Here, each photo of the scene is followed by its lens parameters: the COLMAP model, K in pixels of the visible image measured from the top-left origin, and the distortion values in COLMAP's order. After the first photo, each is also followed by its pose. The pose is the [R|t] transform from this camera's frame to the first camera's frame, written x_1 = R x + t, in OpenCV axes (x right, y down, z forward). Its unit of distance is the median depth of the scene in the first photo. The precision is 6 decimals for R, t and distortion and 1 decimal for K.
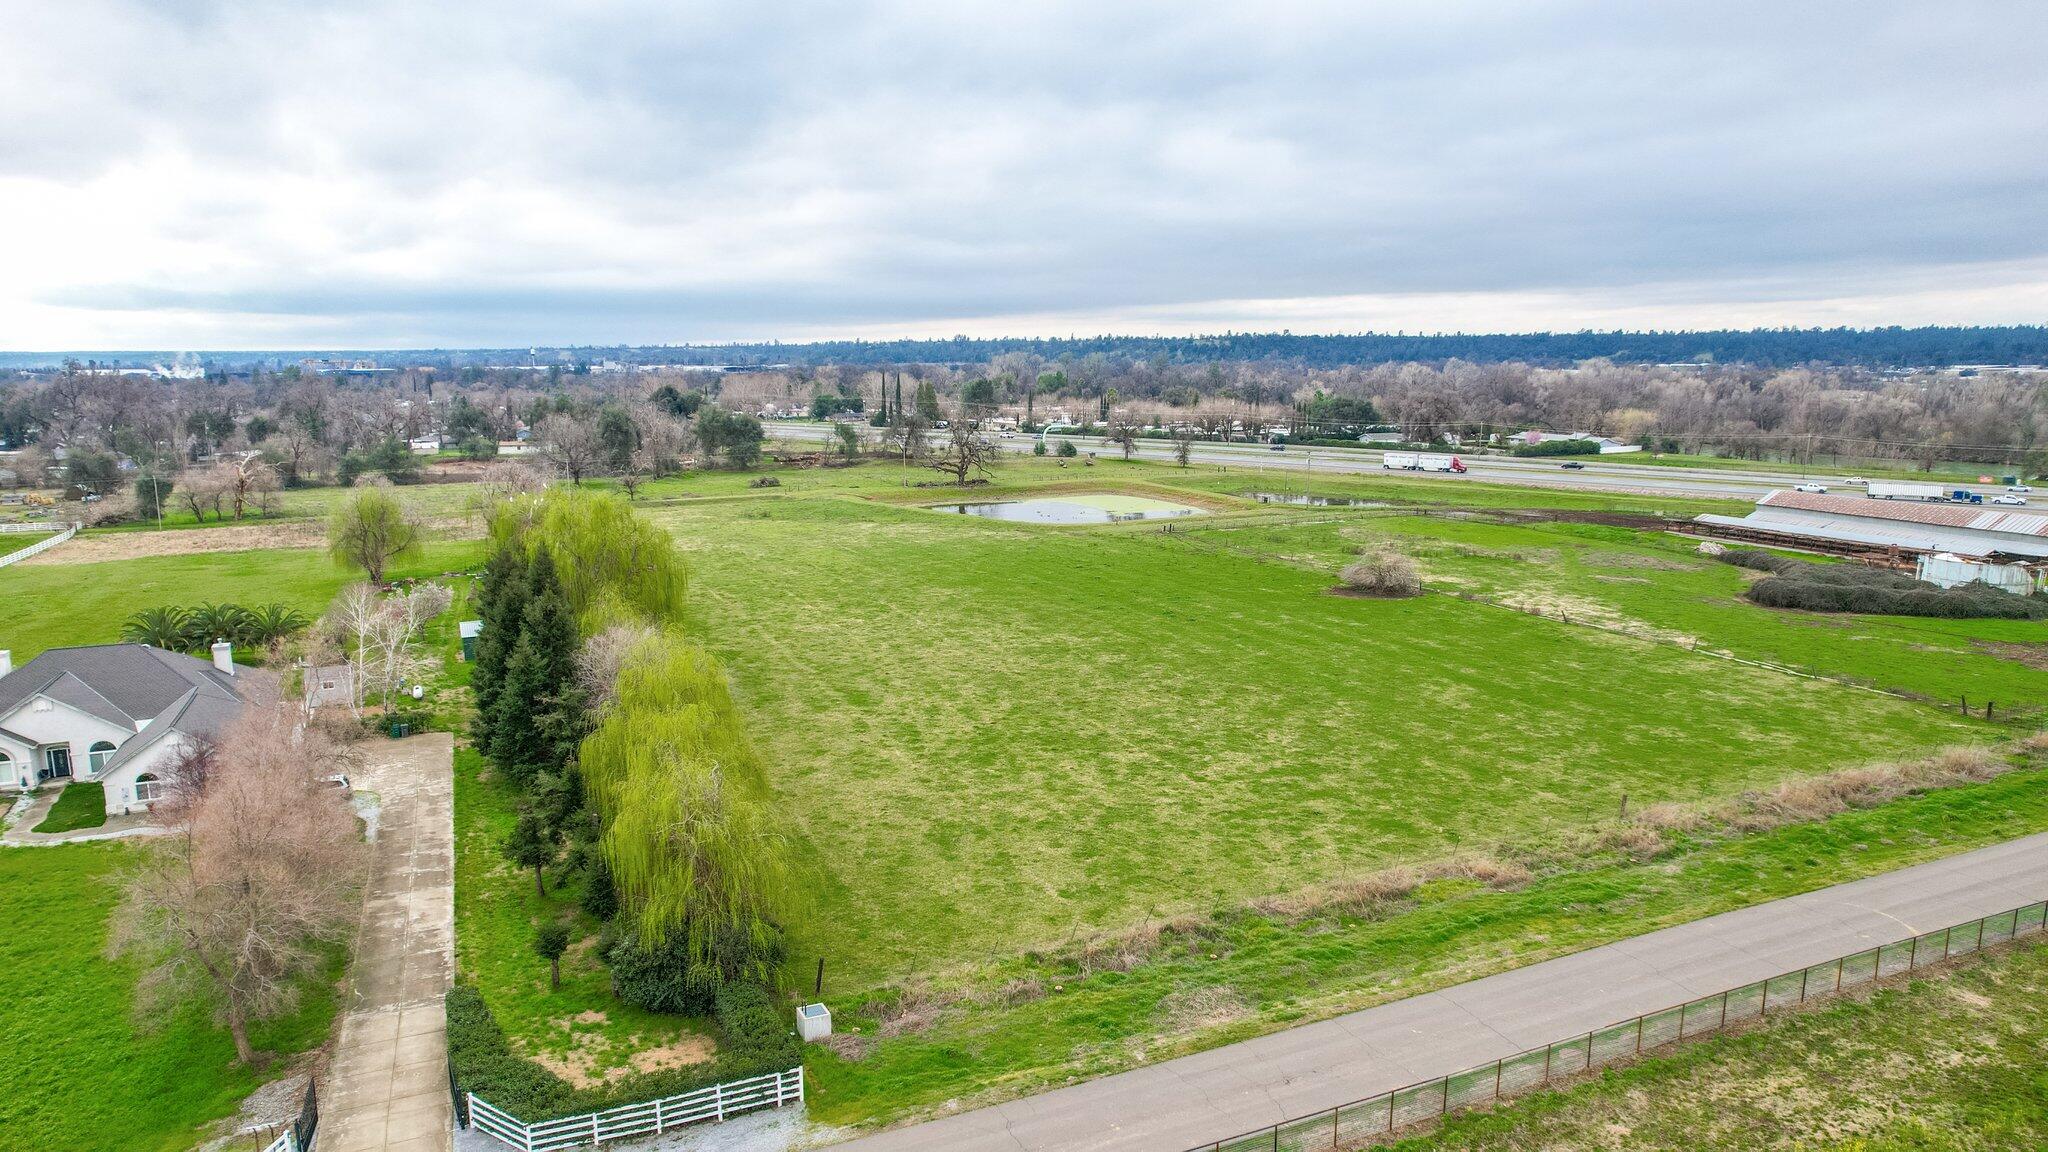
lens RADIAL K [[1306.0, 0, 1024.0], [0, 1306.0, 579.1], [0, 0, 1]] dist [-0.066304, 0.054989]
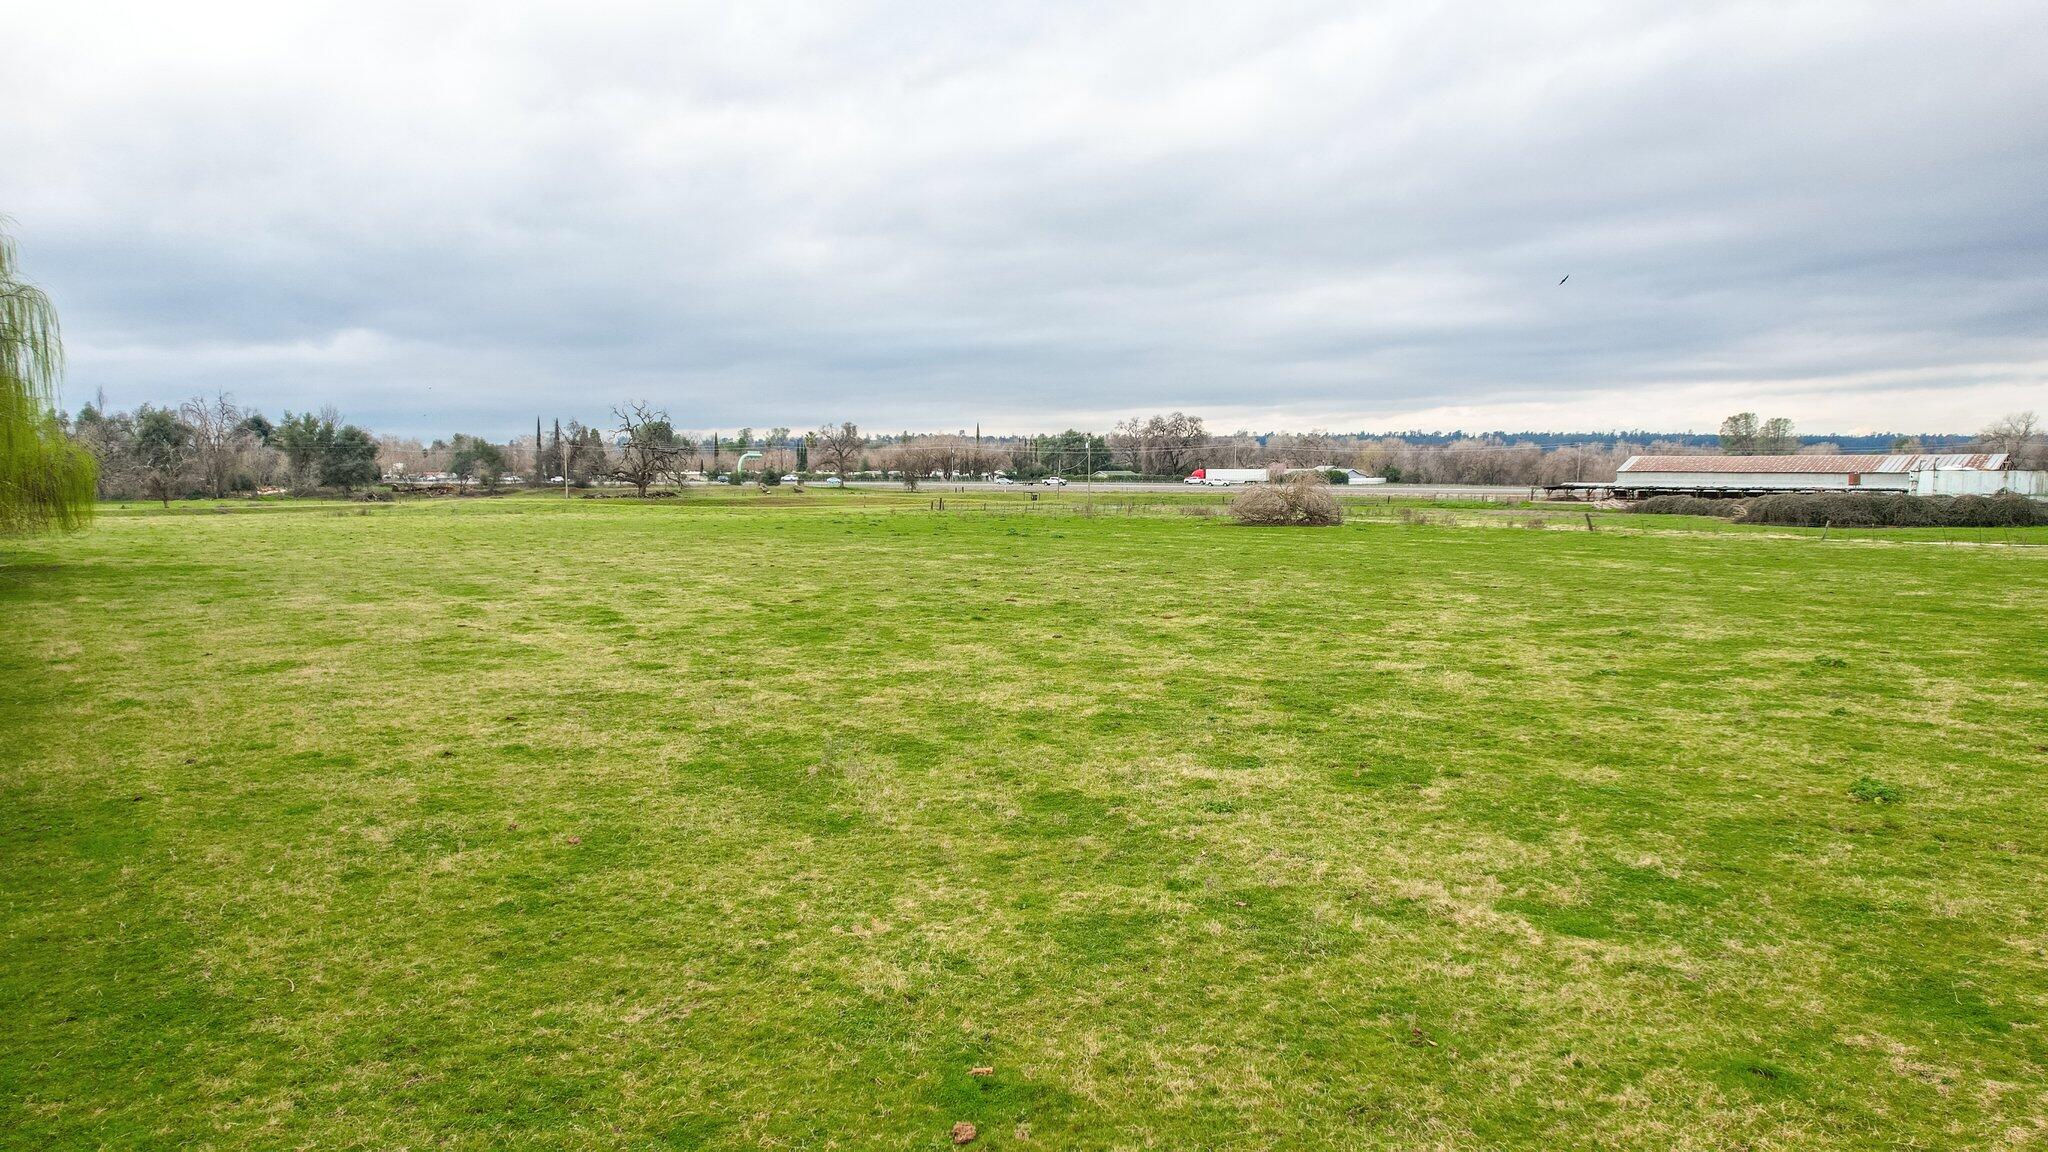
lens RADIAL K [[1306.0, 0, 1025.3], [0, 1306.0, 574.7], [0, 0, 1]] dist [-0.066304, 0.054989]
pose [[0.968680, -0.017265, 0.247712, -0.062998], [0.039195, 0.995705, -0.083871, 0.156832], [-0.245200, 0.090953, 0.965197, 0.638467]]
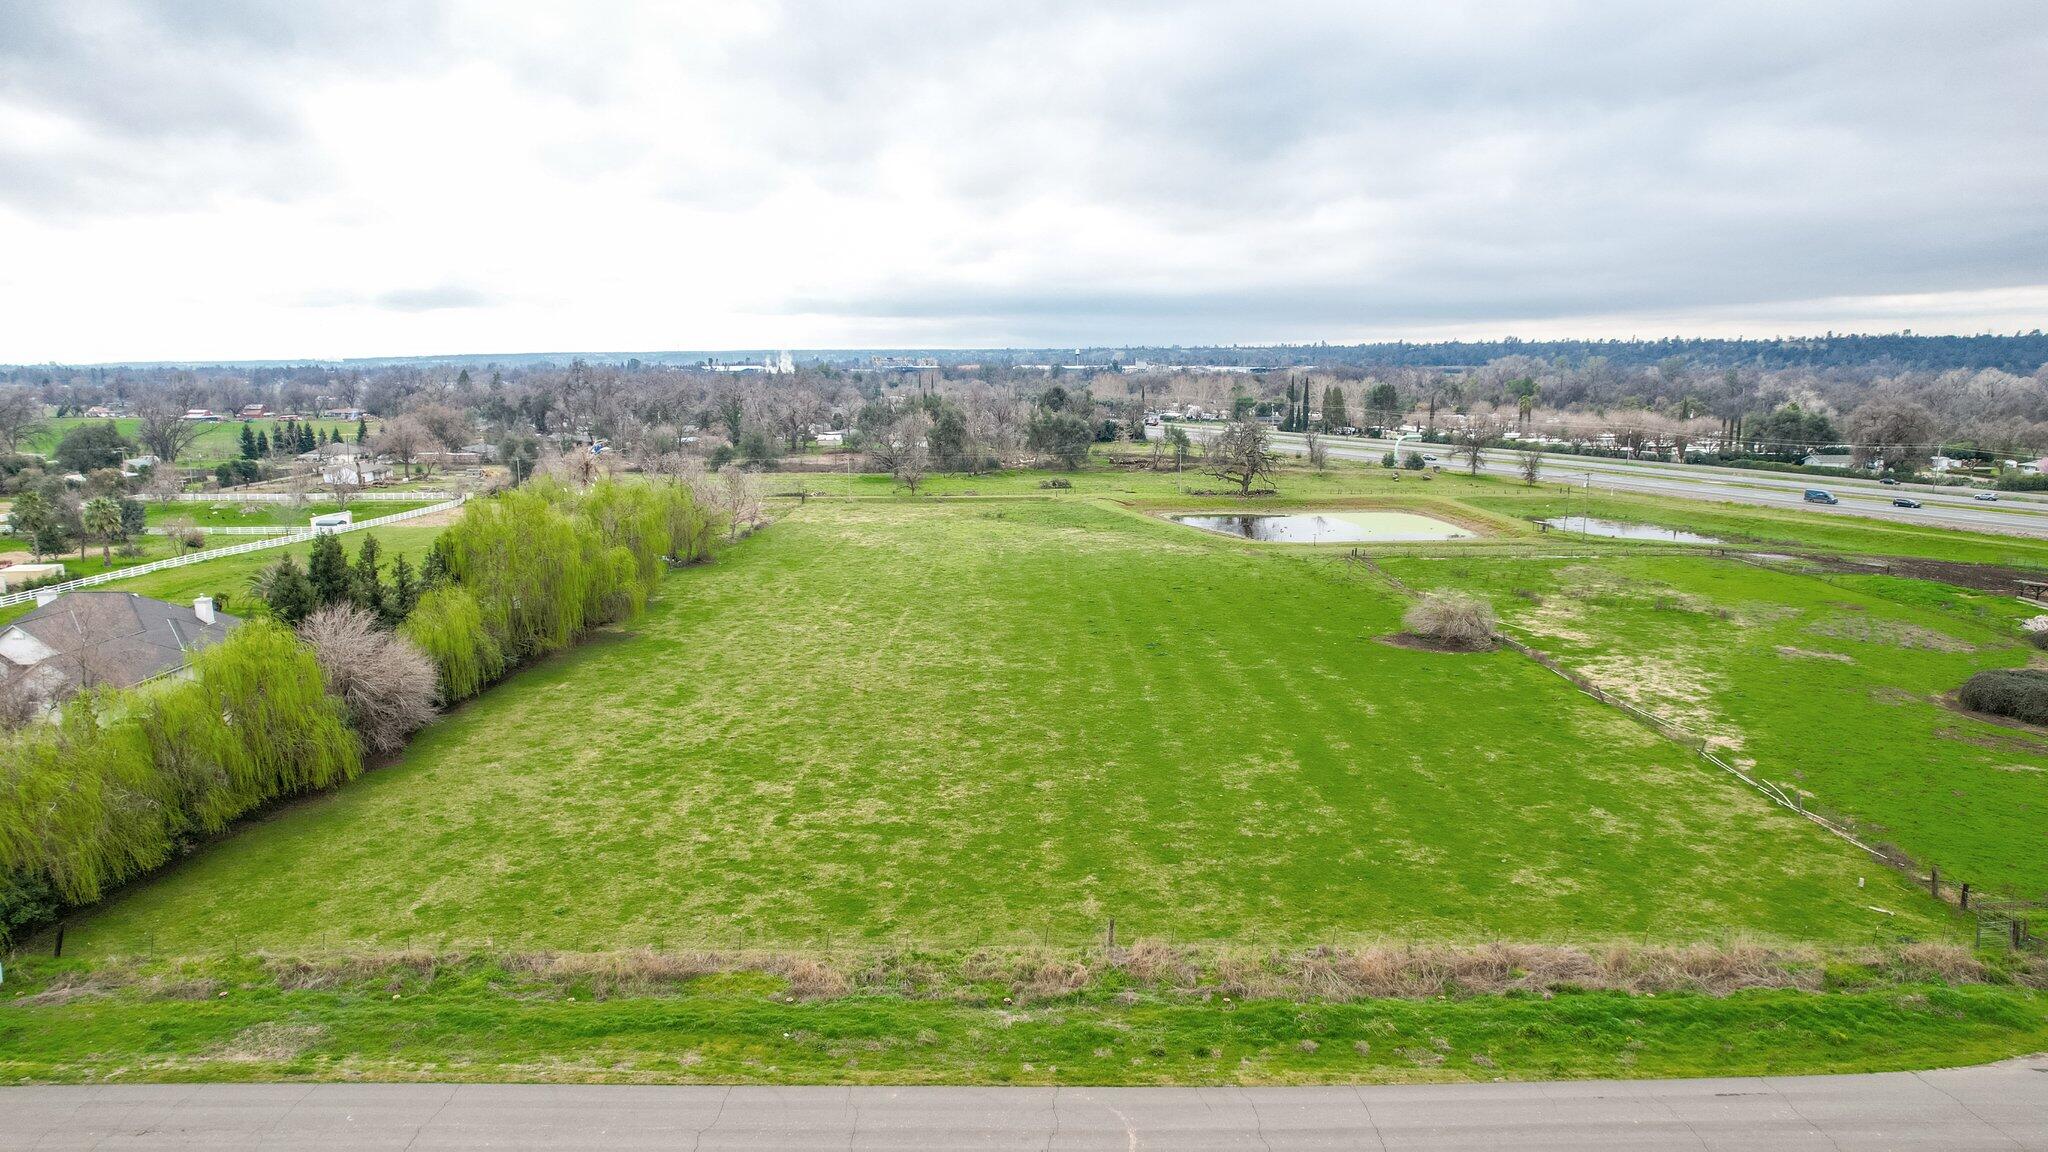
lens RADIAL K [[1306.0, 0, 1024.2], [0, 1306.0, 582.9], [0, 0, 1]] dist [-0.066304, 0.054989]
pose [[0.913080, 0.069932, -0.401739, 0.625960], [-0.069200, 0.997469, 0.016355, -0.041061], [0.401866, 0.012867, 0.915608, 0.213964]]
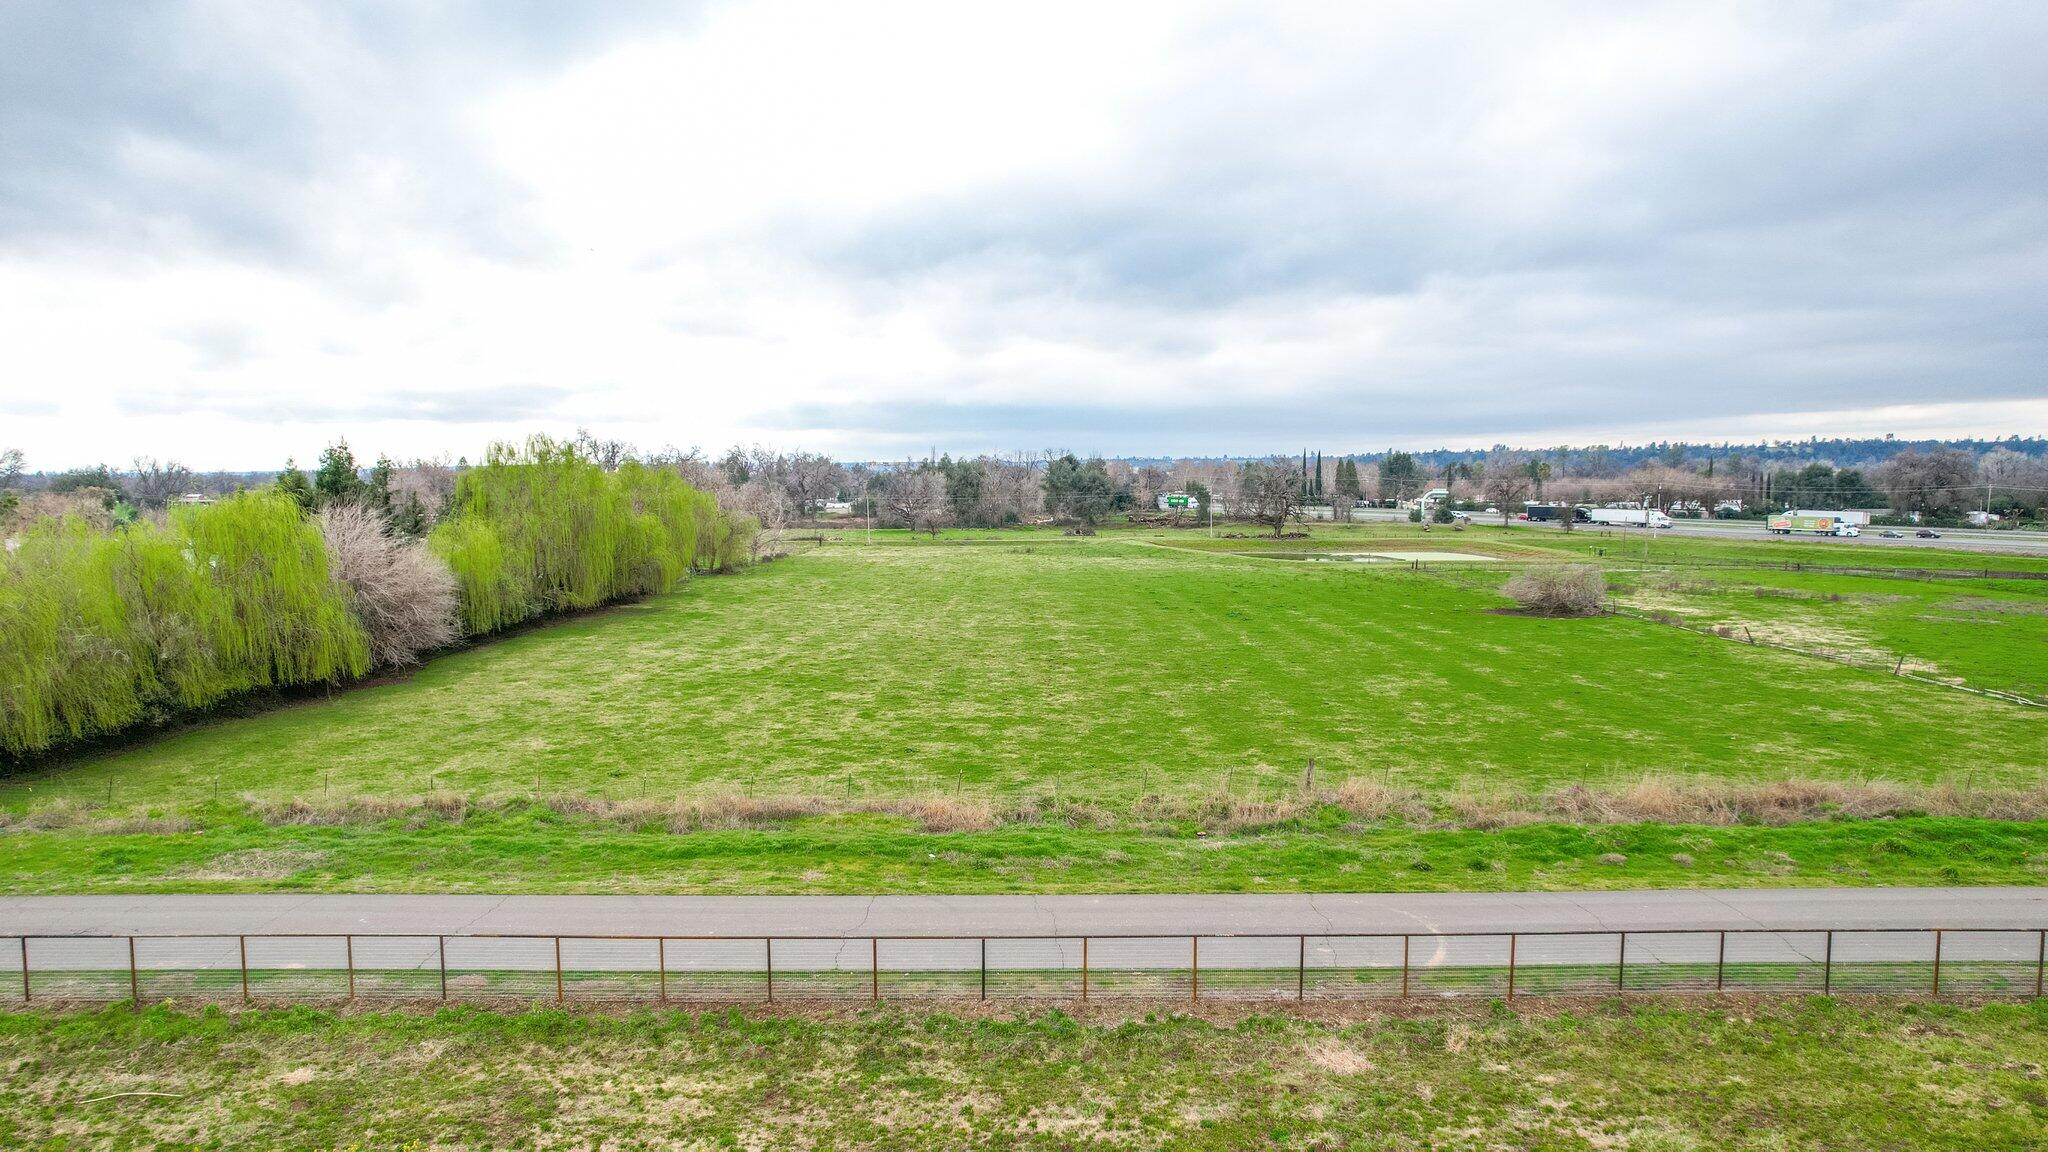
lens RADIAL K [[1306.0, 0, 1025.3], [0, 1306.0, 574.5], [0, 0, 1]] dist [-0.066304, 0.054989]
pose [[0.916453, 0.032540, -0.398817, 0.511367], [-0.068804, 0.994658, -0.076951, 0.118021], [0.394183, 0.097962, 0.913796, 0.301561]]
